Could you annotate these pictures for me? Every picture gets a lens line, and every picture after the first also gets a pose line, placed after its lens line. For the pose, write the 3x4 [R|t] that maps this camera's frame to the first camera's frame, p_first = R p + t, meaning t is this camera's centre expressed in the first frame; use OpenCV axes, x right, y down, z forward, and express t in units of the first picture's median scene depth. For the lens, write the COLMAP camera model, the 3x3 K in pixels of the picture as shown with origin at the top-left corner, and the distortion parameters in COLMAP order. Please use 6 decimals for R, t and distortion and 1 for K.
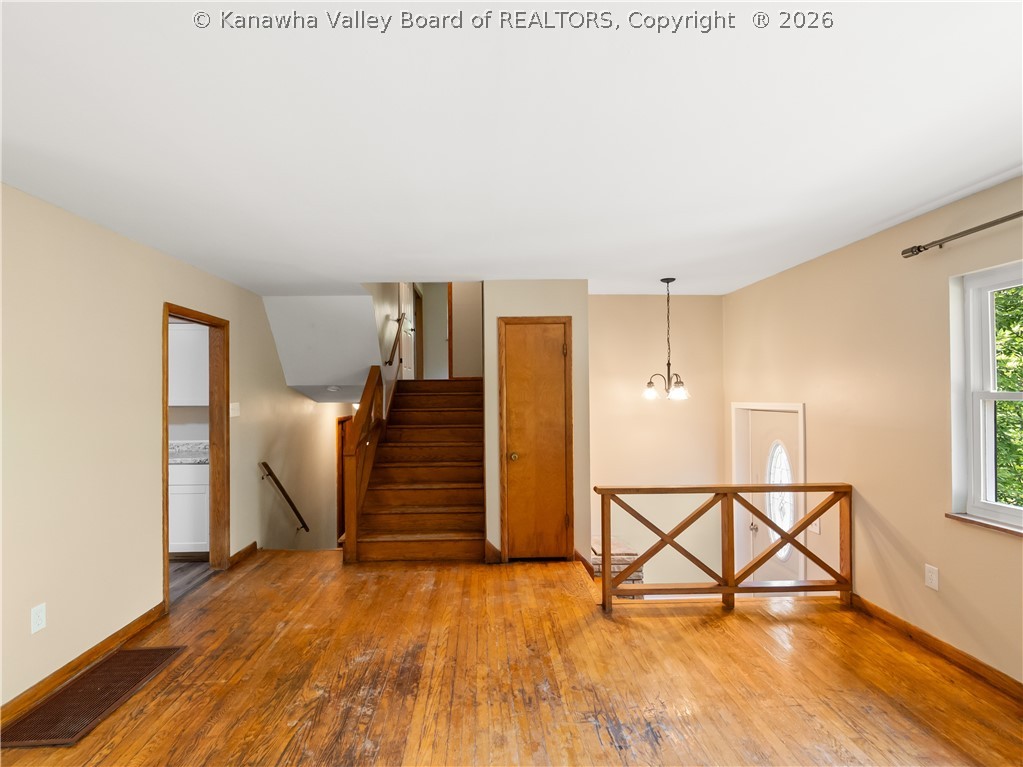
lens RADIAL K [[507.2, 0, 511.5], [0, 507.2, 383.5], [0, 0, 1]] dist [0.000167, -0.000261]
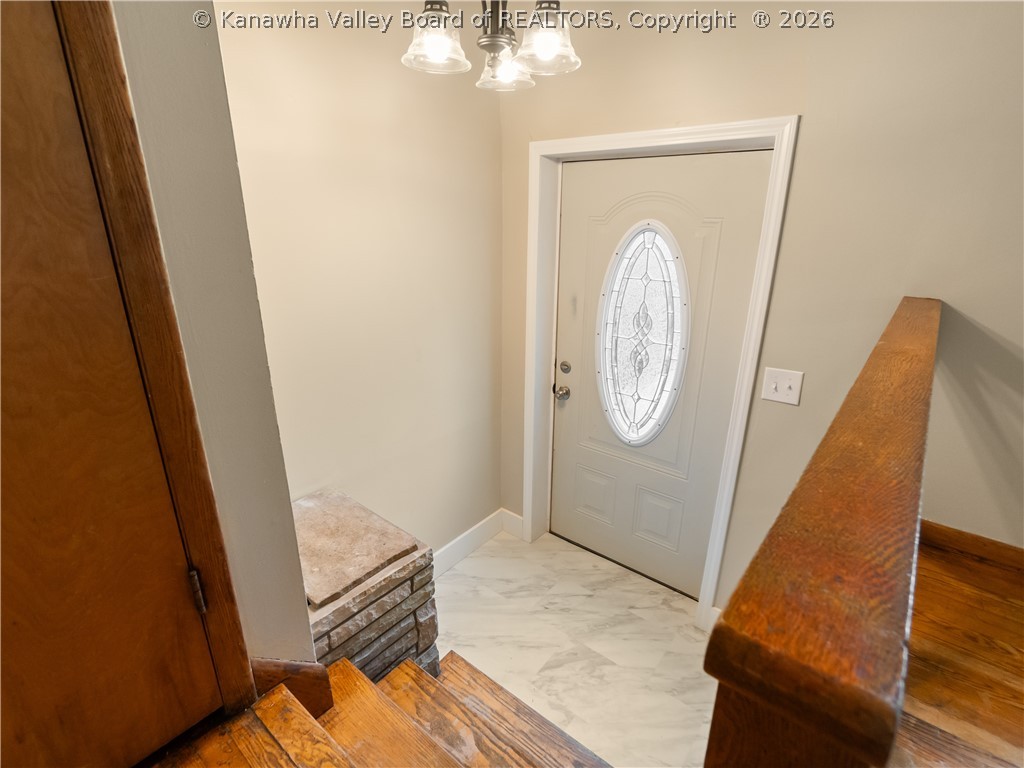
lens RADIAL K [[507.7, 0, 512.0], [0, 507.7, 384.0], [0, 0, 1]] dist [0.000167, -0.000261]
pose [[0.676592, -0.224663, 0.701249, 0.062874], [-0.026375, 0.944315, 0.327983, 0.102276], [-0.735886, -0.240407, 0.632990, 0.744115]]
